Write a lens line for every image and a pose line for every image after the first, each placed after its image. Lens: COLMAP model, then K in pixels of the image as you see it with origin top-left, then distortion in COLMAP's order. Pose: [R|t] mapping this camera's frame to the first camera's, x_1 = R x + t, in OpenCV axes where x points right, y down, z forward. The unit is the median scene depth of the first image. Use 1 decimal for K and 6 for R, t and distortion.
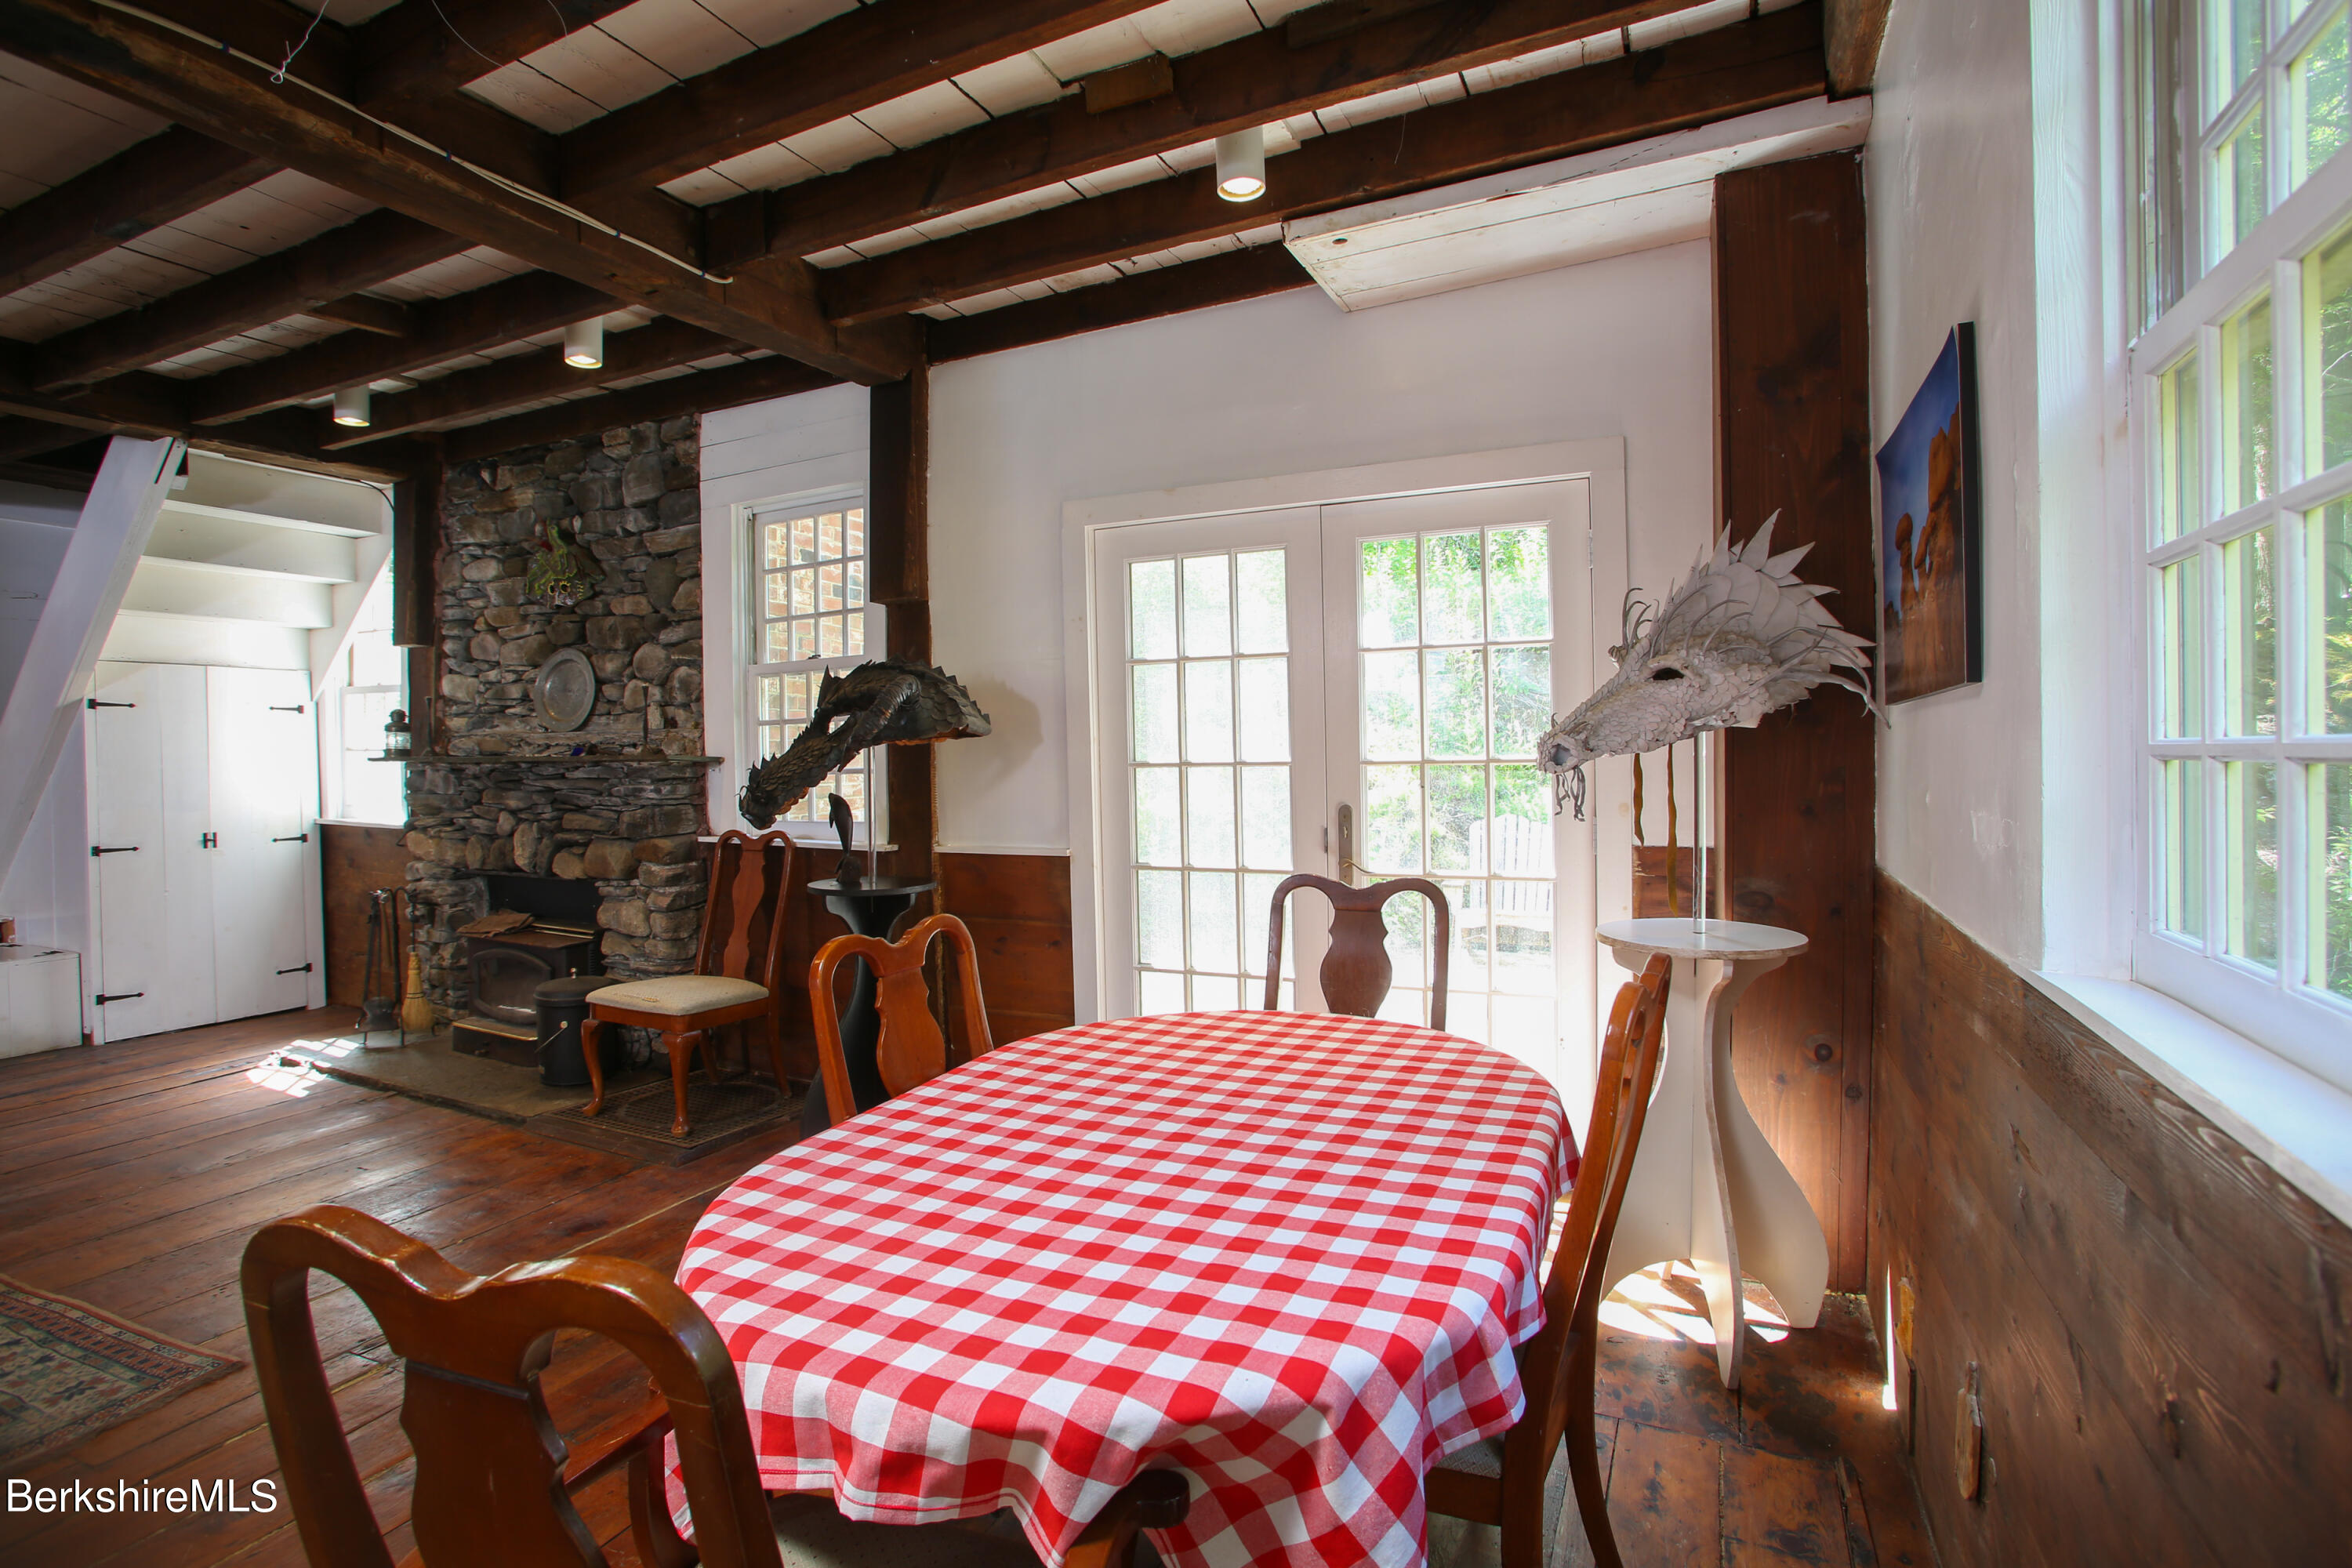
lens RADIAL K [[1173.7, 0, 1167.1], [0, 1173.7, 769.6], [0, 0, 1]] dist [-0.099831, 0.073523]
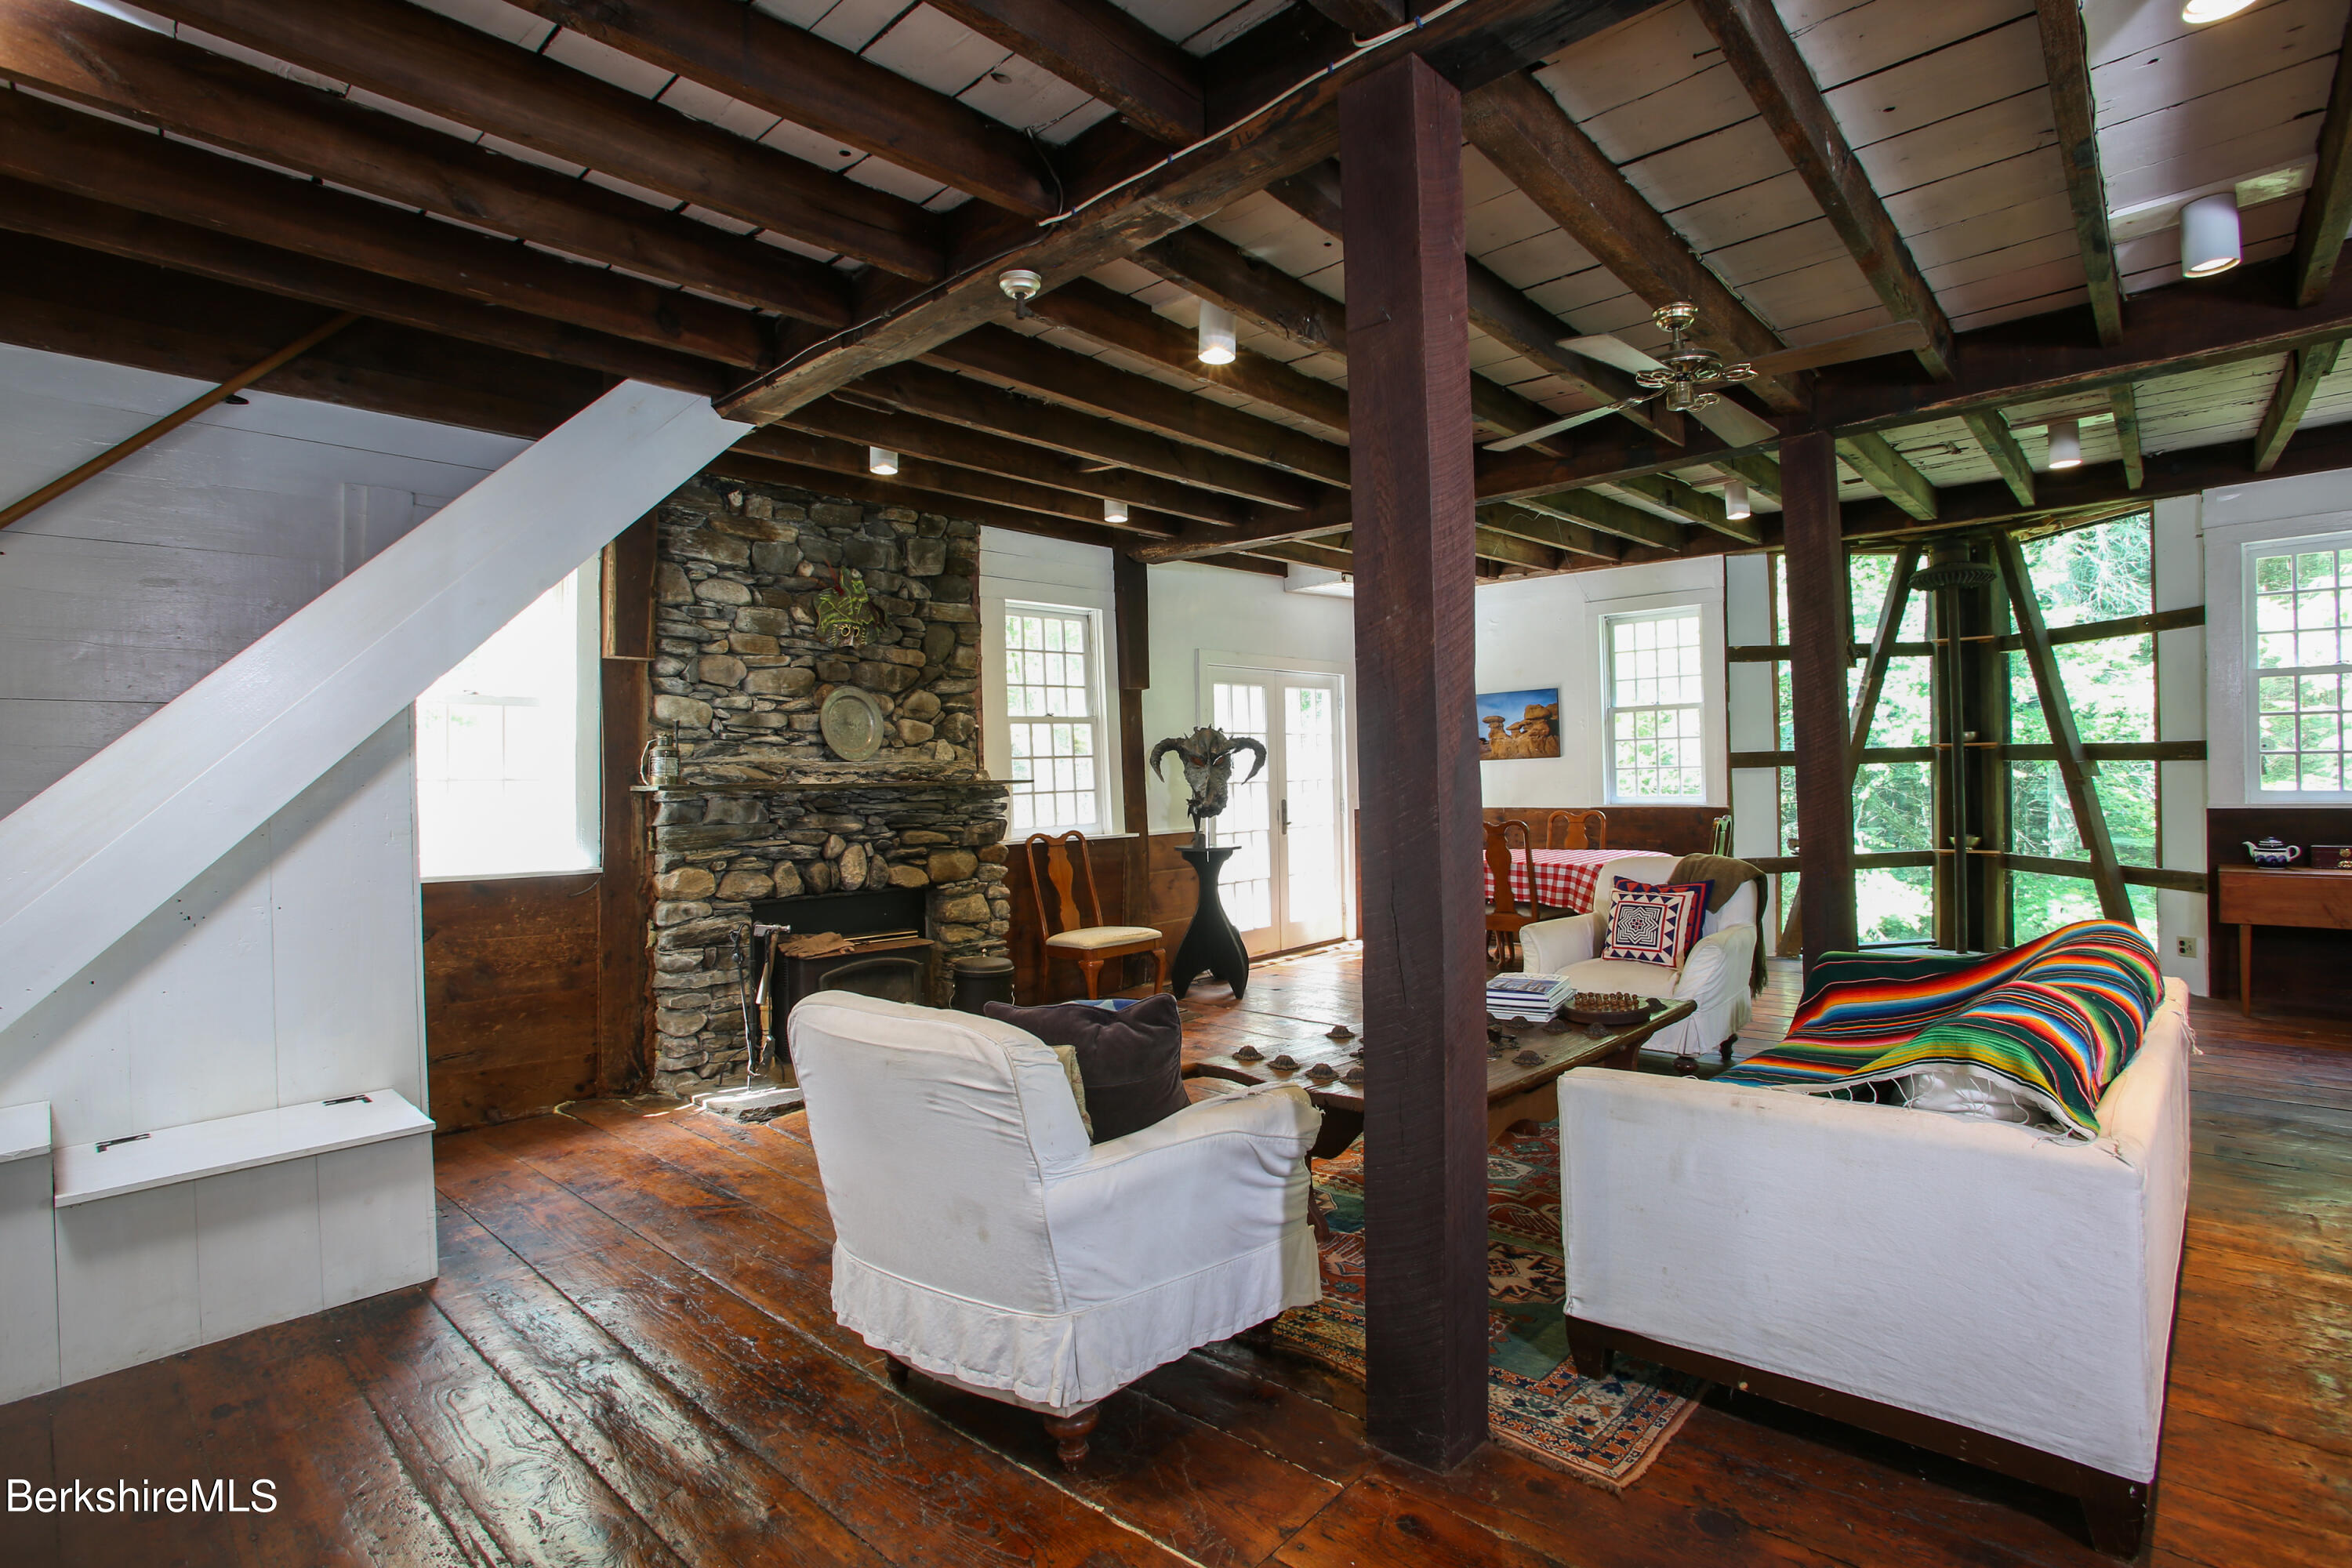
lens RADIAL K [[1173.7, 0, 1167.1], [0, 1173.7, 769.6], [0, 0, 1]] dist [-0.099831, 0.073523]
pose [[0.265167, 0.011067, 0.964139, -1.580387], [0.034007, 0.999205, -0.020822, 0.009061], [-0.963603, 0.038308, 0.264580, 0.425766]]
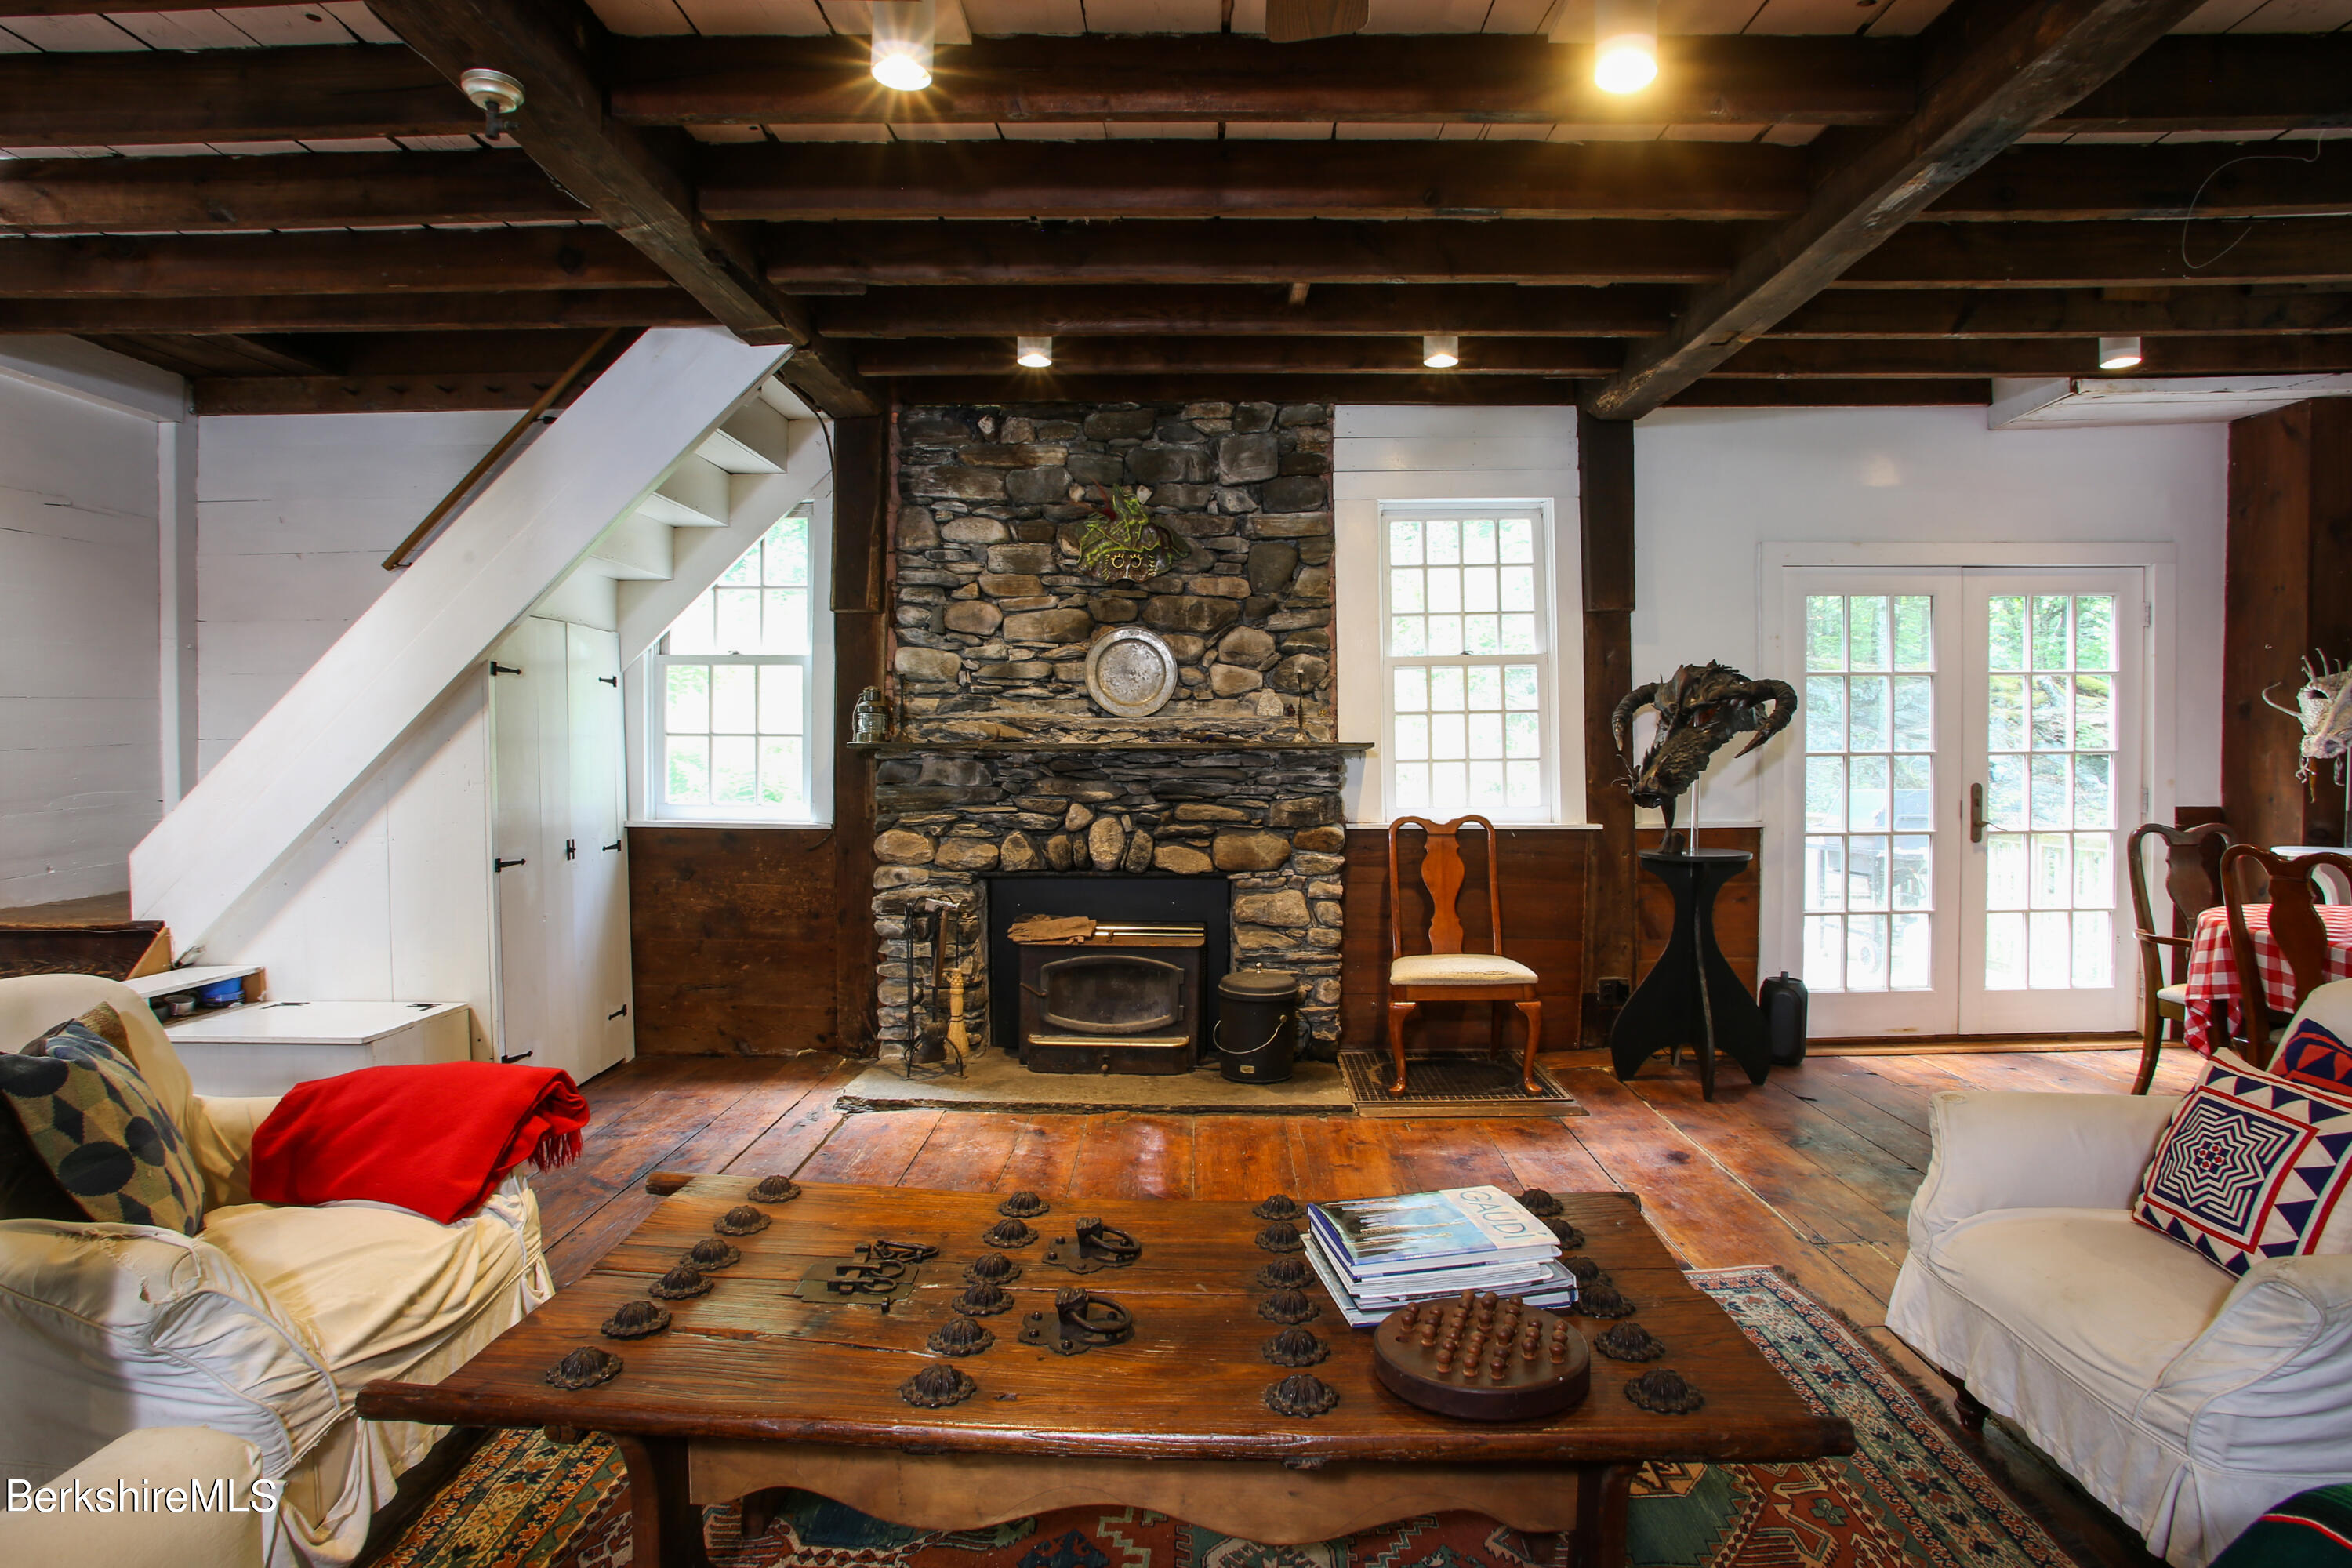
lens RADIAL K [[1237.1, 0, 1167.7], [0, 1237.1, 771.6], [0, 0, 1]] dist [-0.090895, 0.059460]
pose [[0.896122, -0.002838, 0.443798, -0.973200], [0.001042, 0.999990, 0.004290, 0.007244], [-0.443806, -0.003382, 0.896116, 0.095570]]
